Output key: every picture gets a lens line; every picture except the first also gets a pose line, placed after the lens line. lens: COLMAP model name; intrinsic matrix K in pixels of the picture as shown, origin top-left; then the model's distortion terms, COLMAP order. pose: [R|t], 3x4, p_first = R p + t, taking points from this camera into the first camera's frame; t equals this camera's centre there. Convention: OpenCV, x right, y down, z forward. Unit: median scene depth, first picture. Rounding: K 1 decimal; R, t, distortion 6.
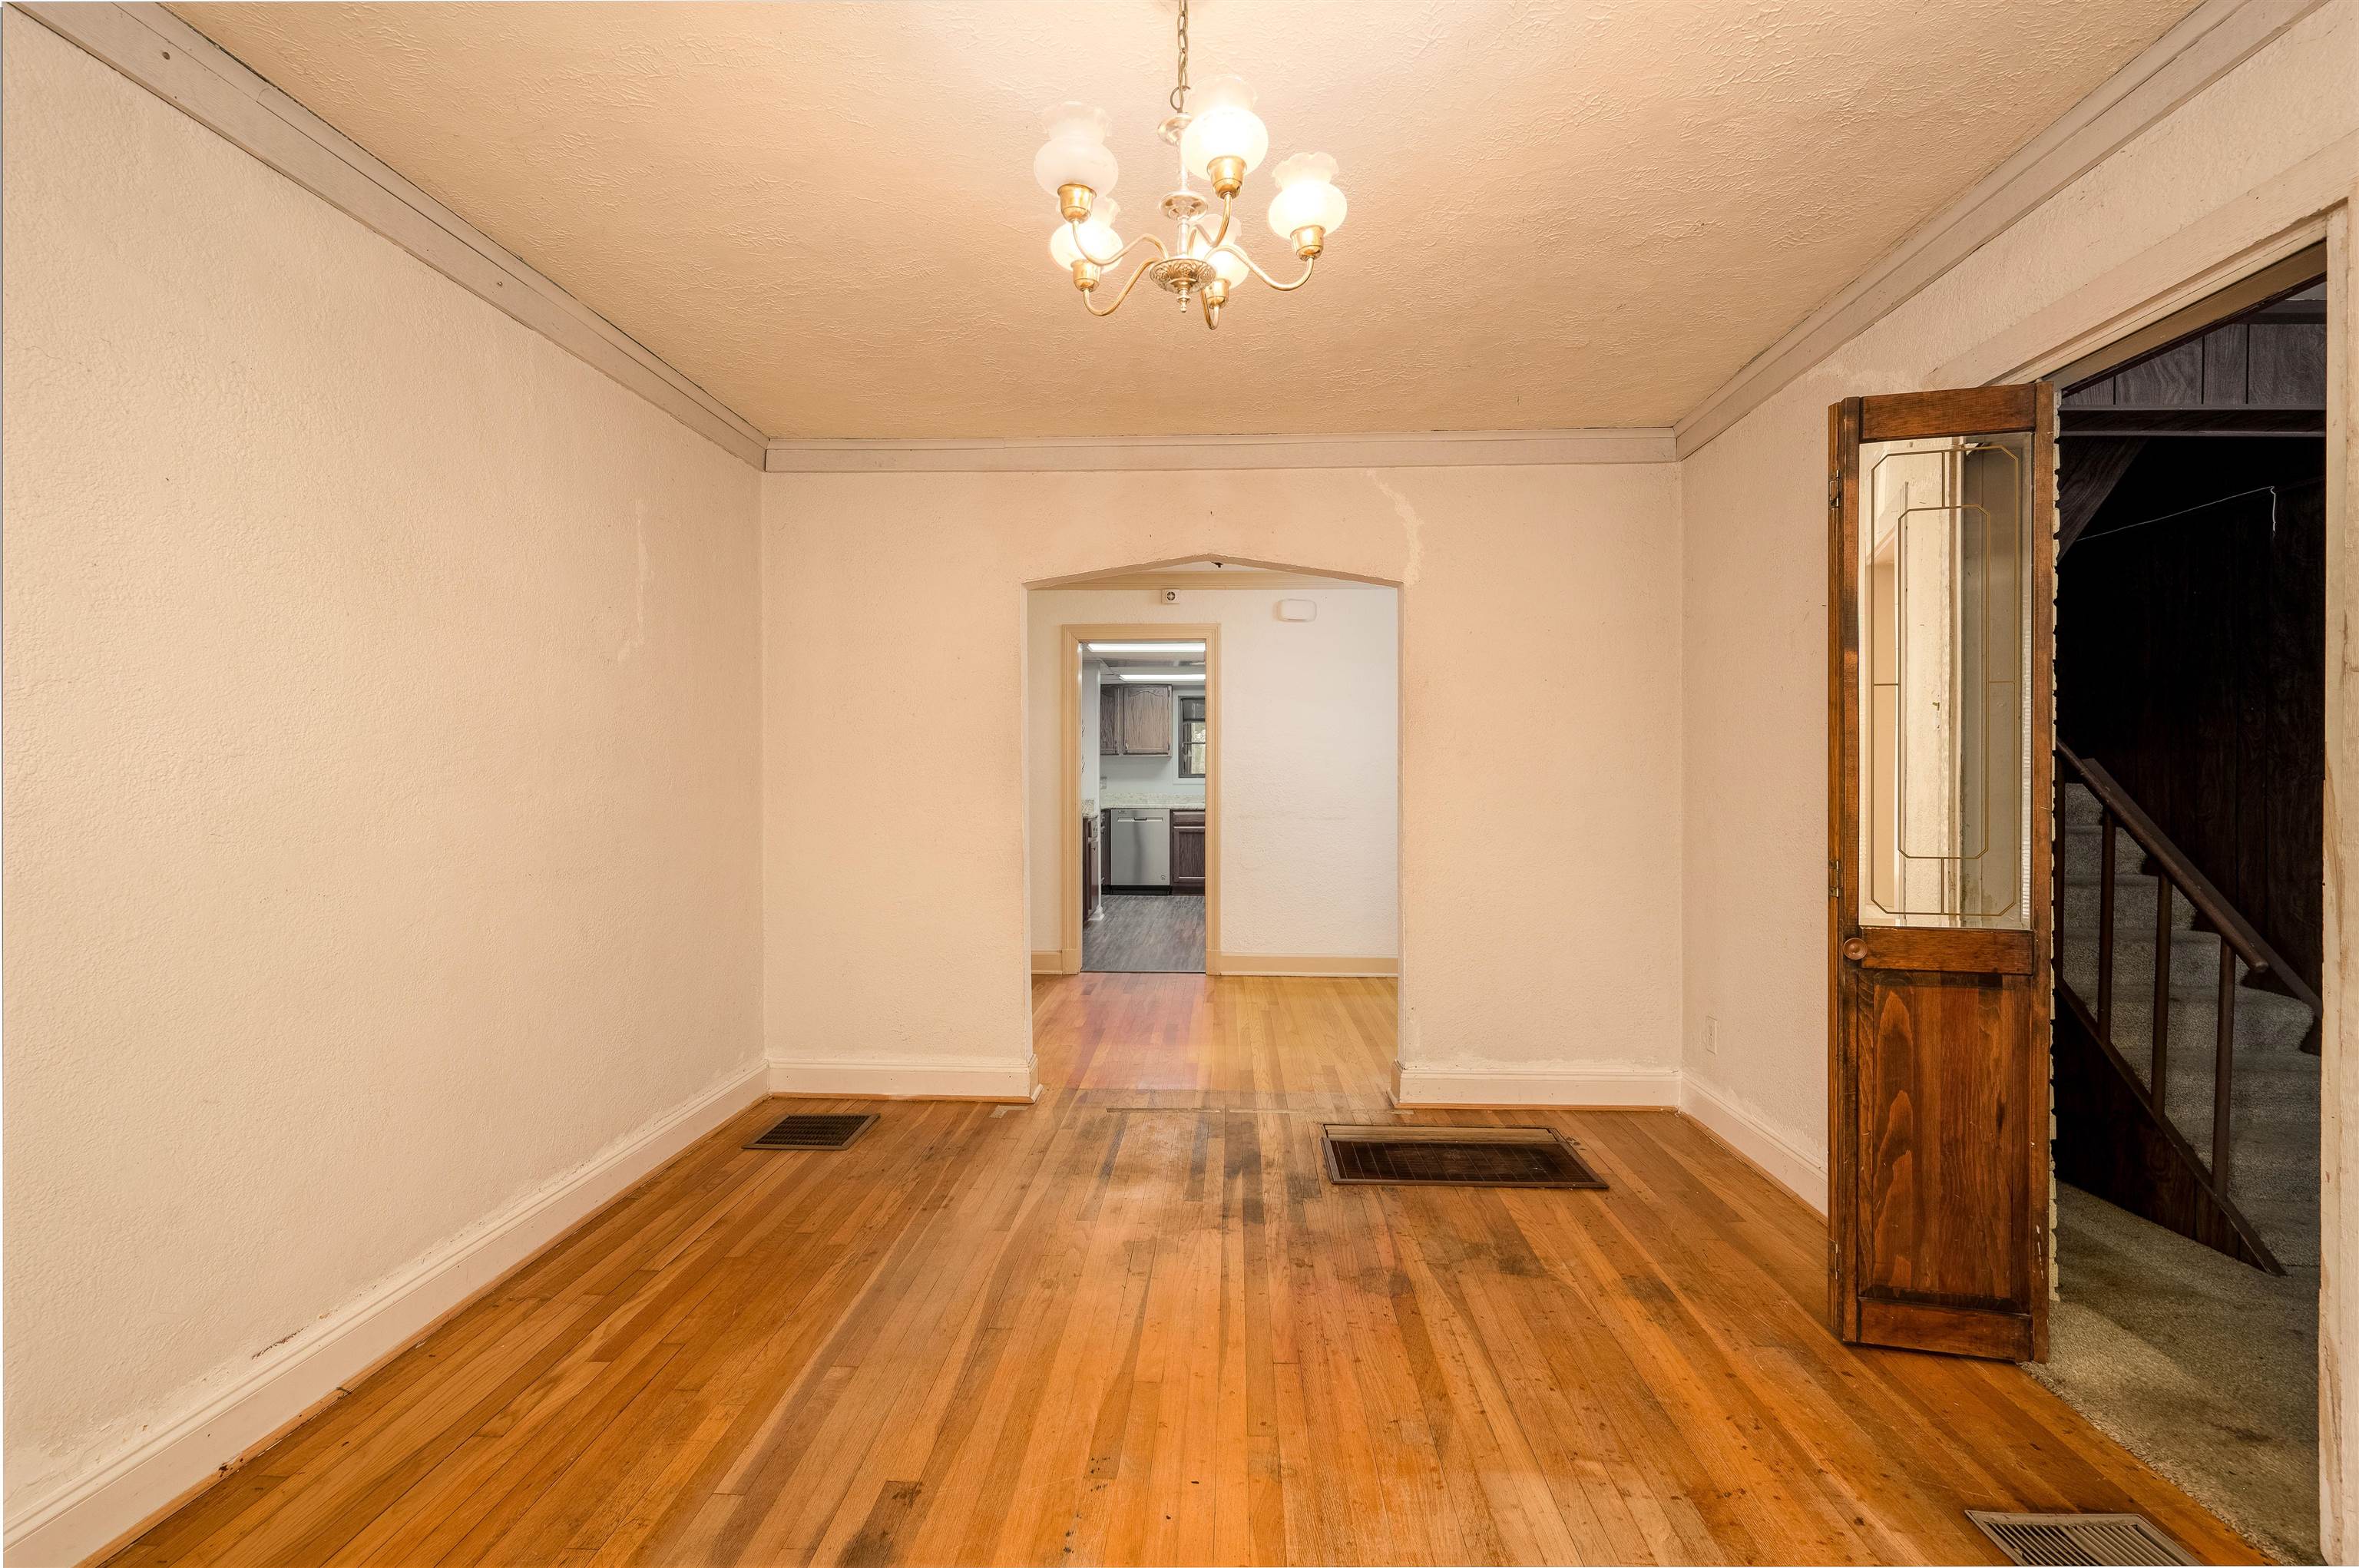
lens RADIAL K [[1056.6, 0, 1178.3], [0, 1056.6, 774.9], [0, 0, 1]] dist [-0.002982, 0.000904]
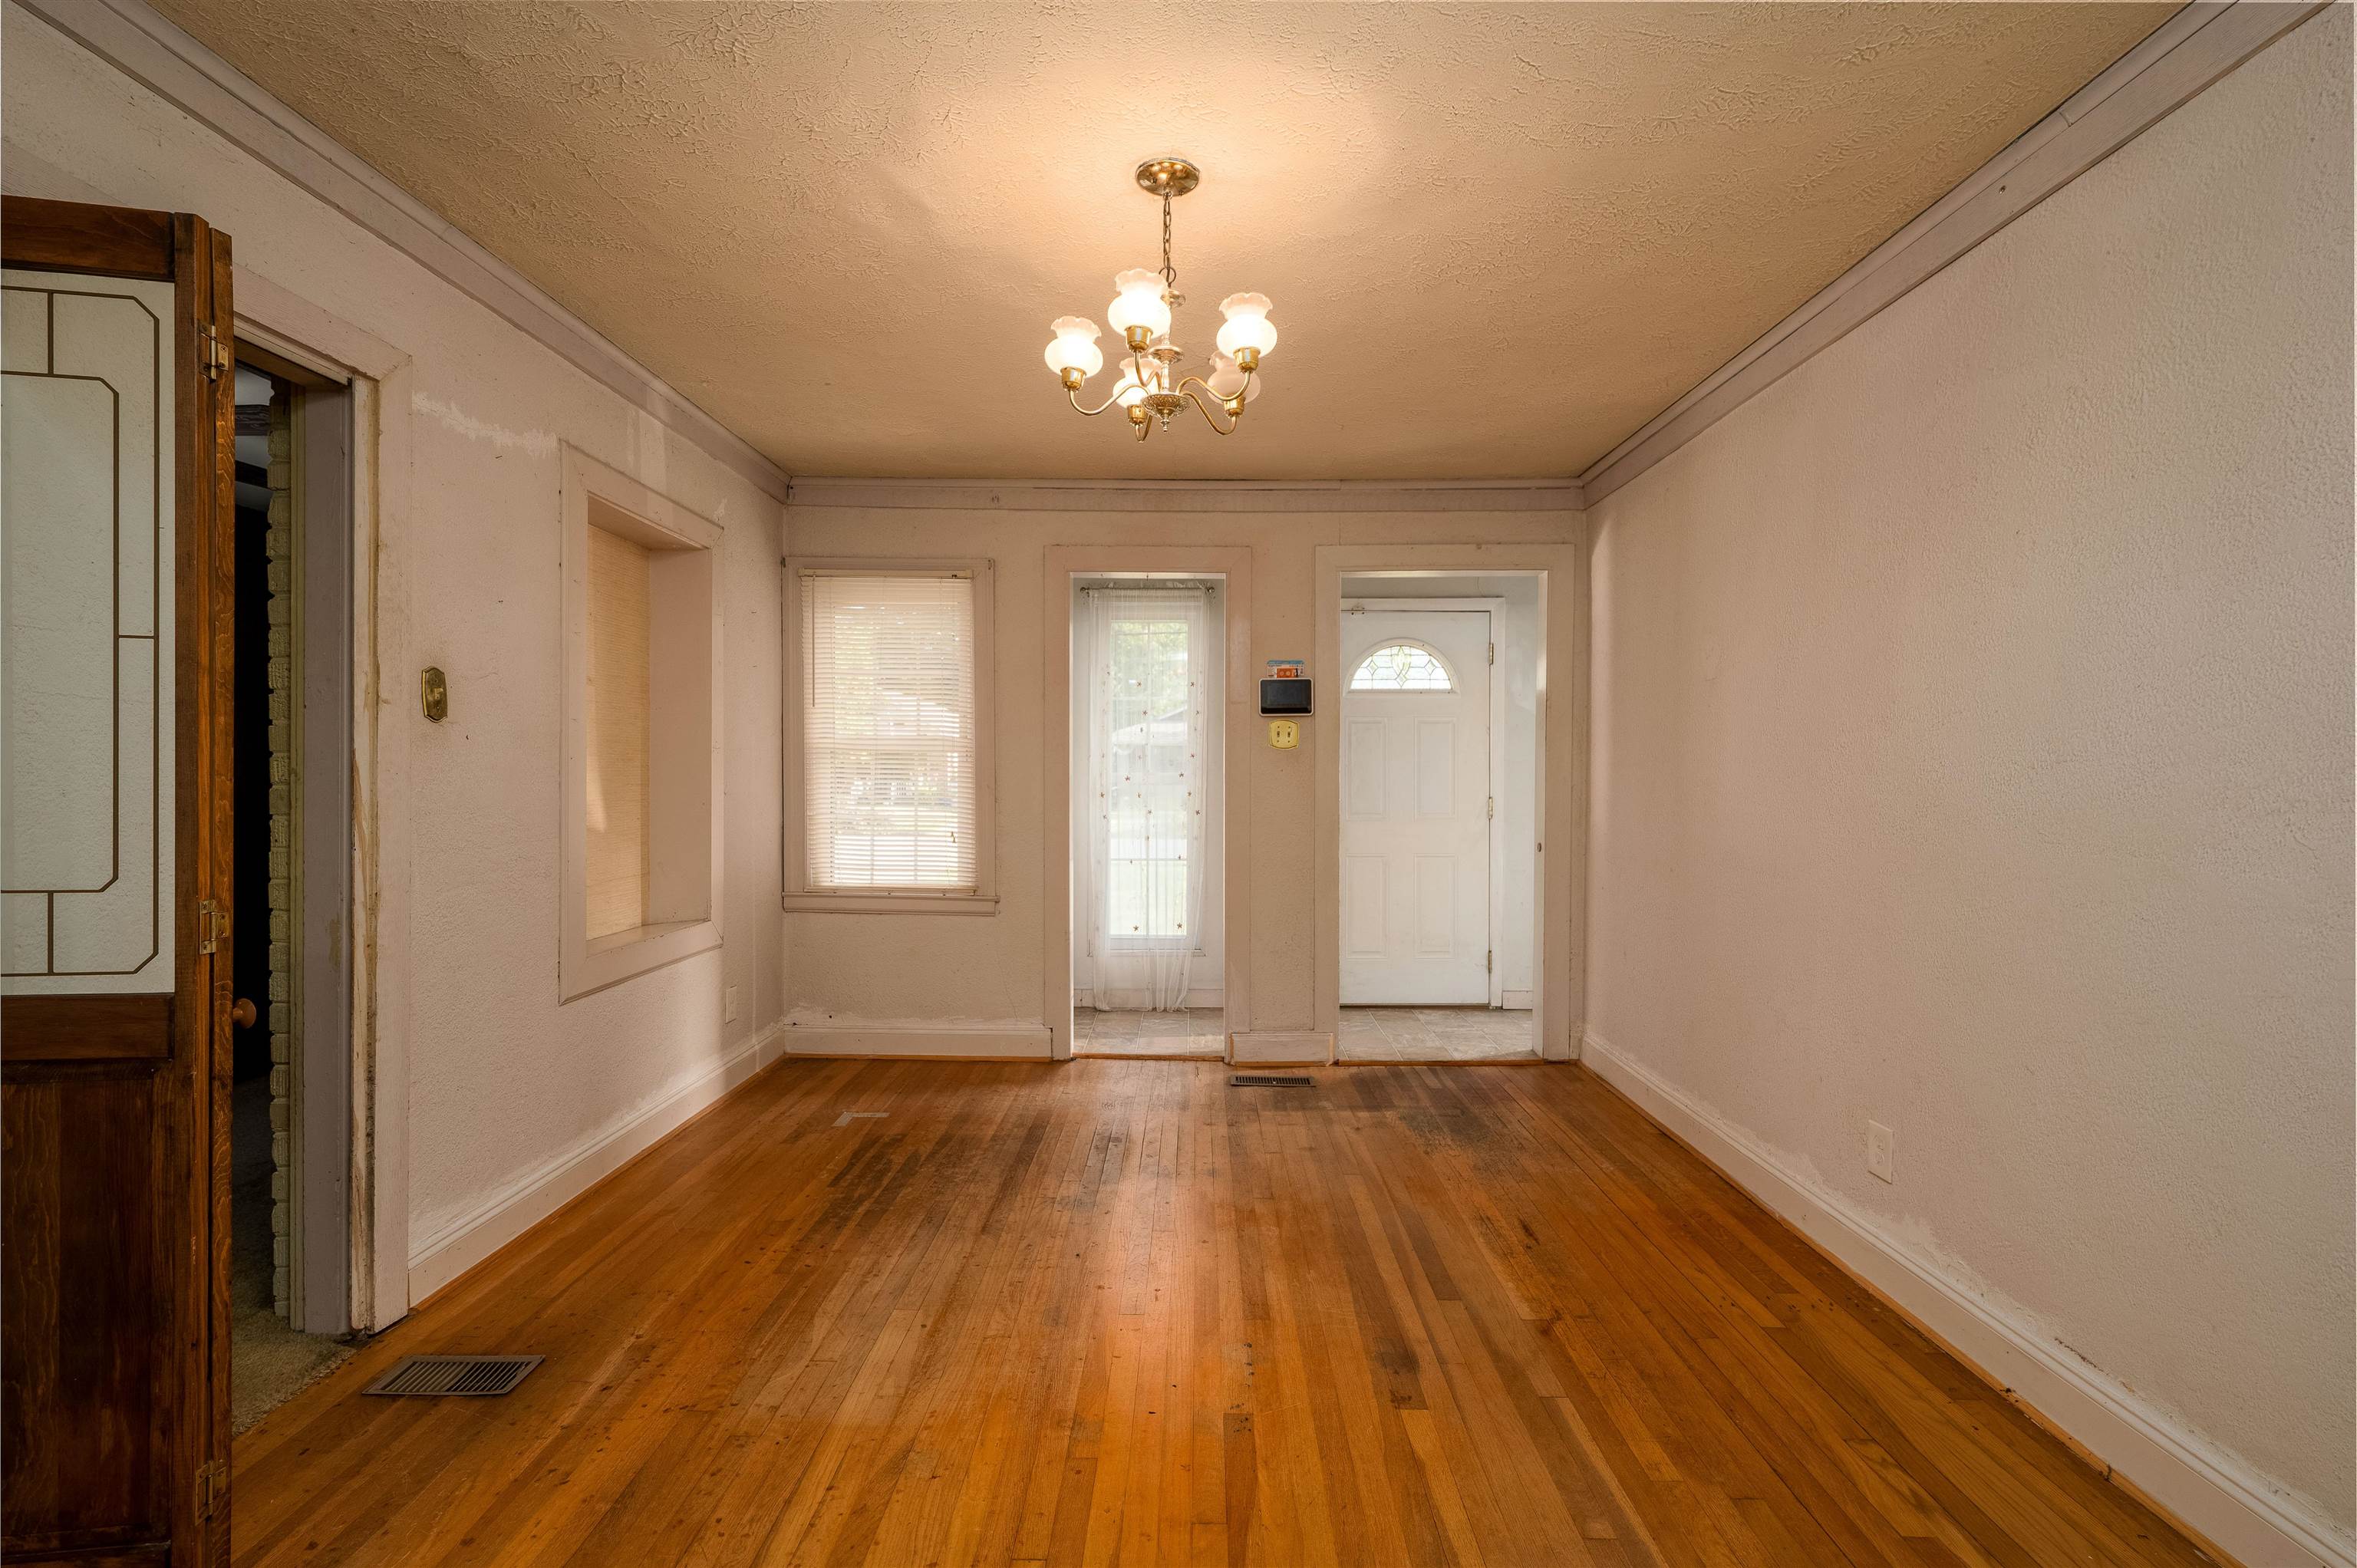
lens RADIAL K [[1055.6, 0, 1176.7], [0, 1055.6, 777.8], [0, 0, 1]] dist [-0.002982, 0.000904]
pose [[-0.999349, -0.004623, -0.035776, 0.030809], [-0.005025, 0.999925, 0.011140, -0.009827], [0.035722, 0.011312, -0.999298, 1.982234]]
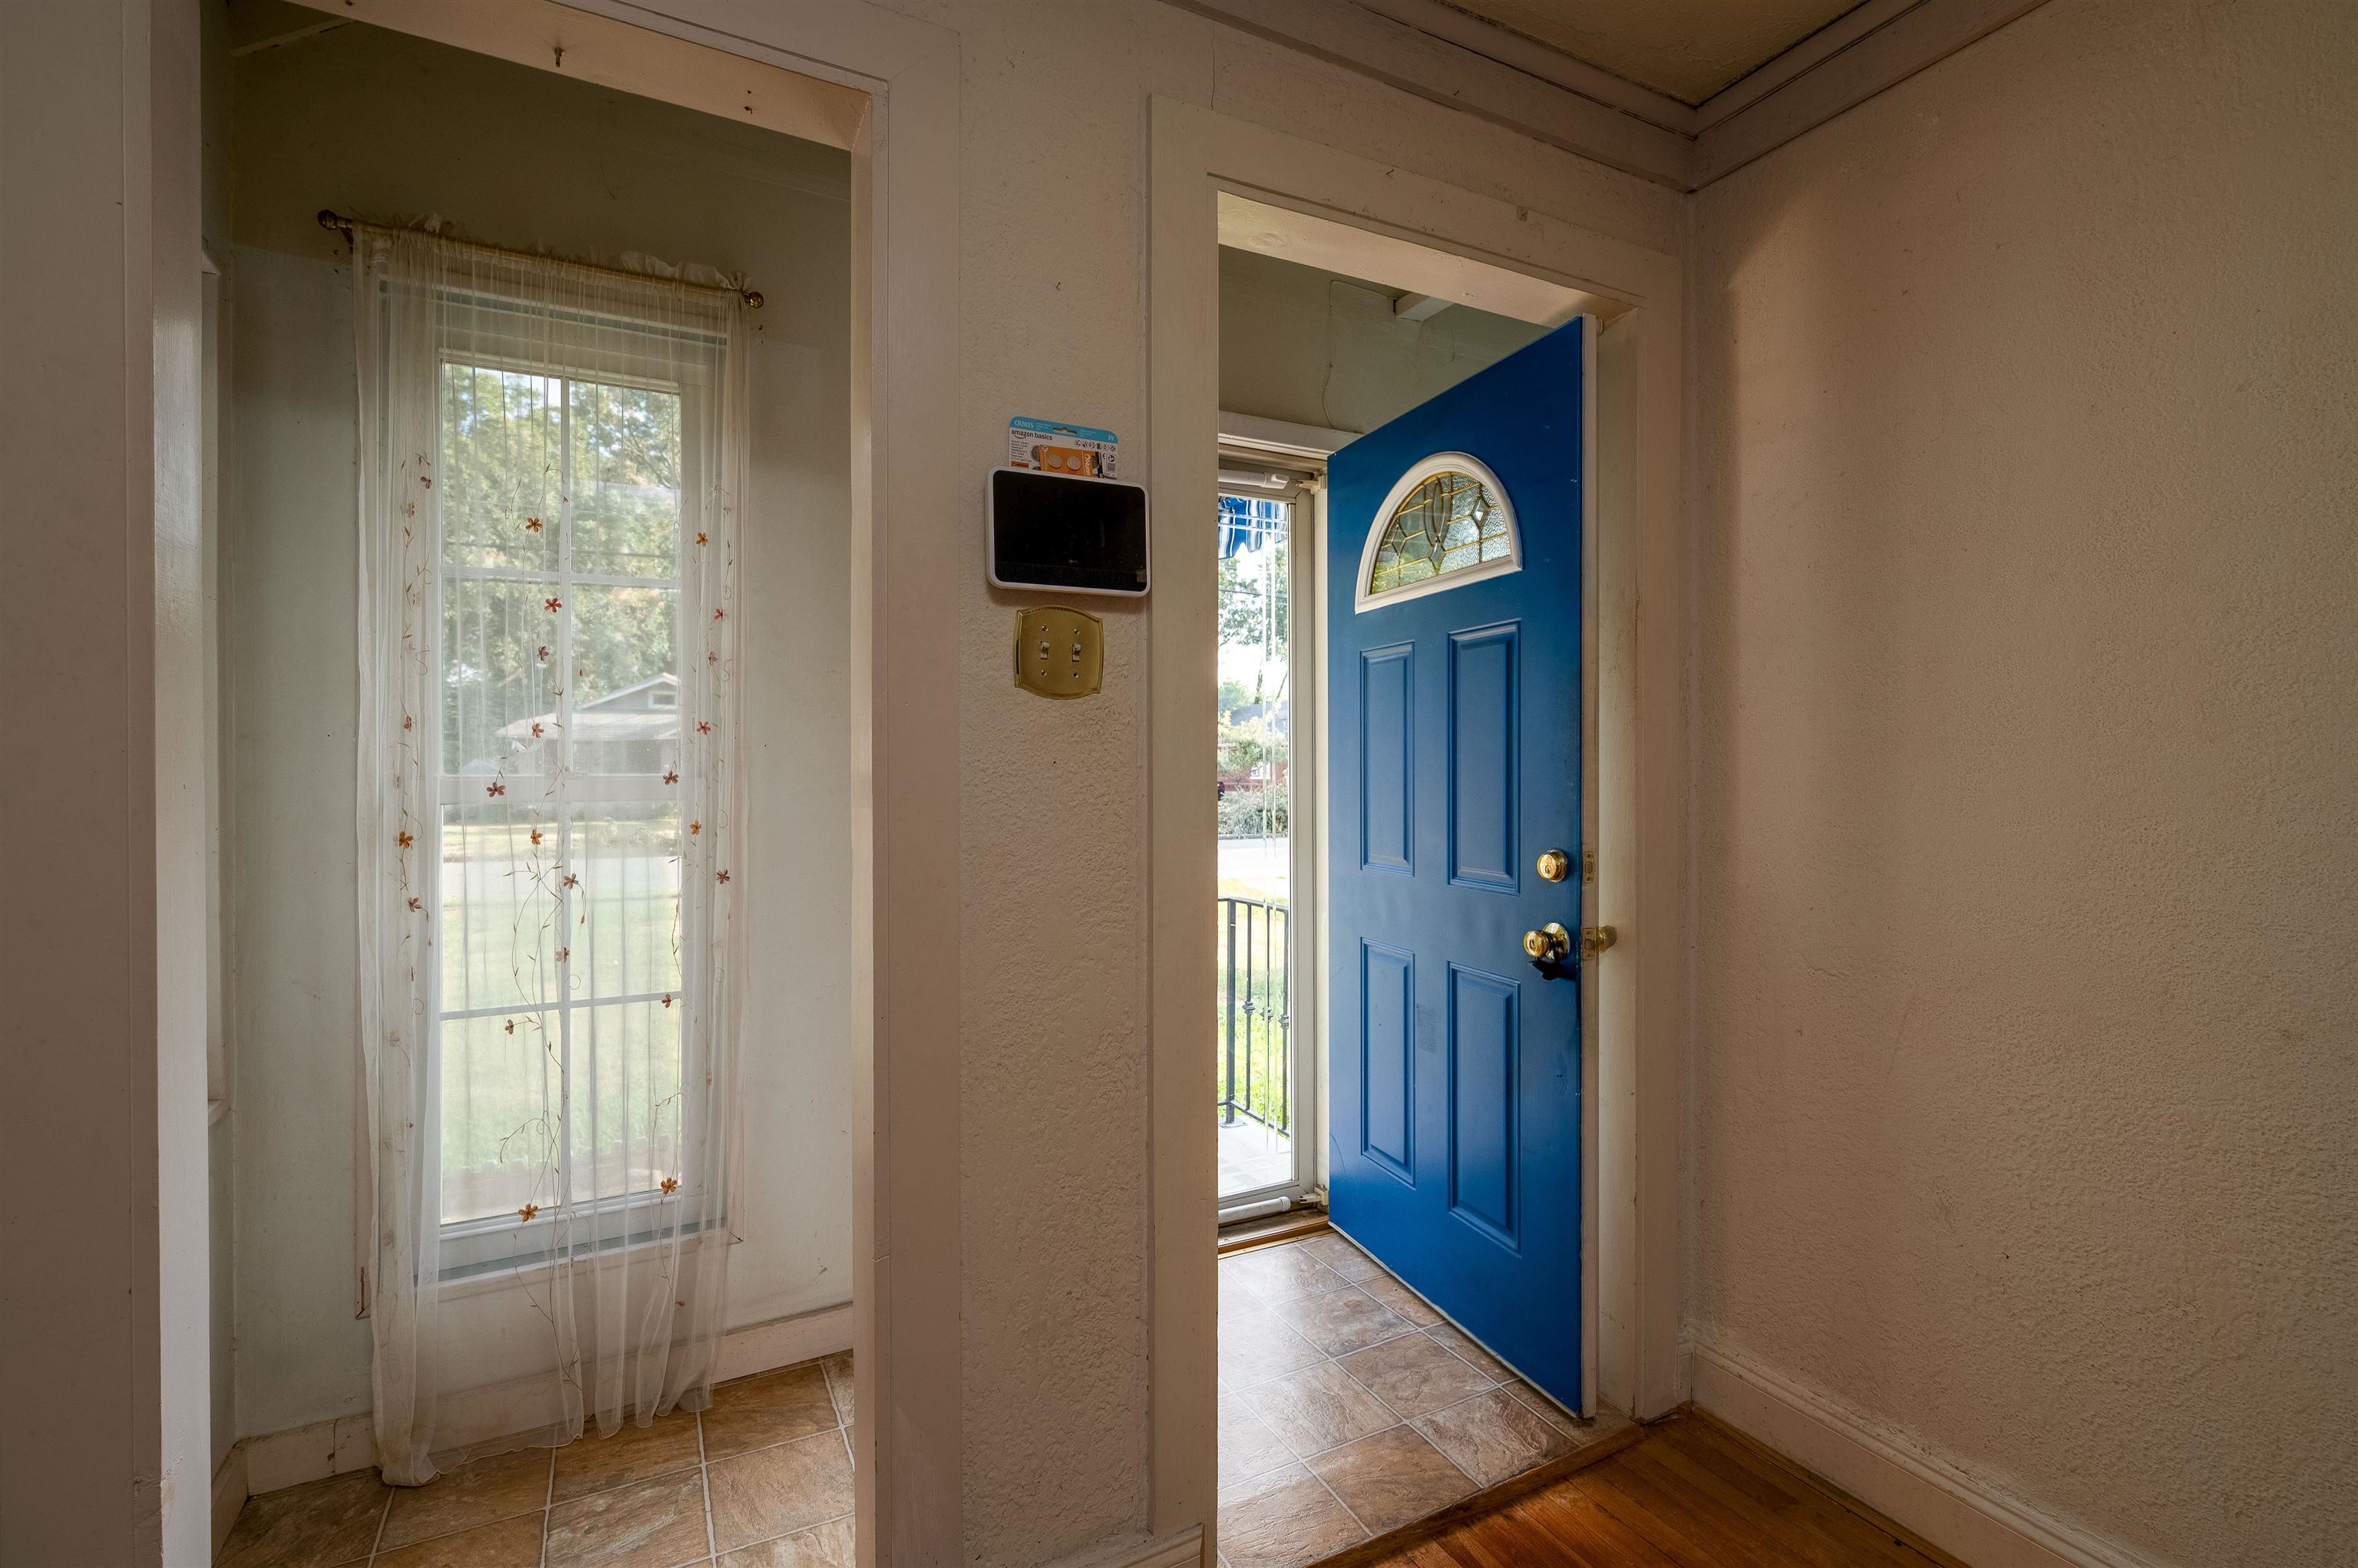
lens RADIAL K [[1056.1, 0, 1268.9], [0, 1056.1, 797.5], [0, 0, 1]] dist [-0.002982, 0.000904]
pose [[-0.832622, 0.001091, -0.553841, 0.020194], [-0.009743, 0.999814, 0.016616, -0.001881], [0.553756, 0.019231, -0.832457, 1.341066]]
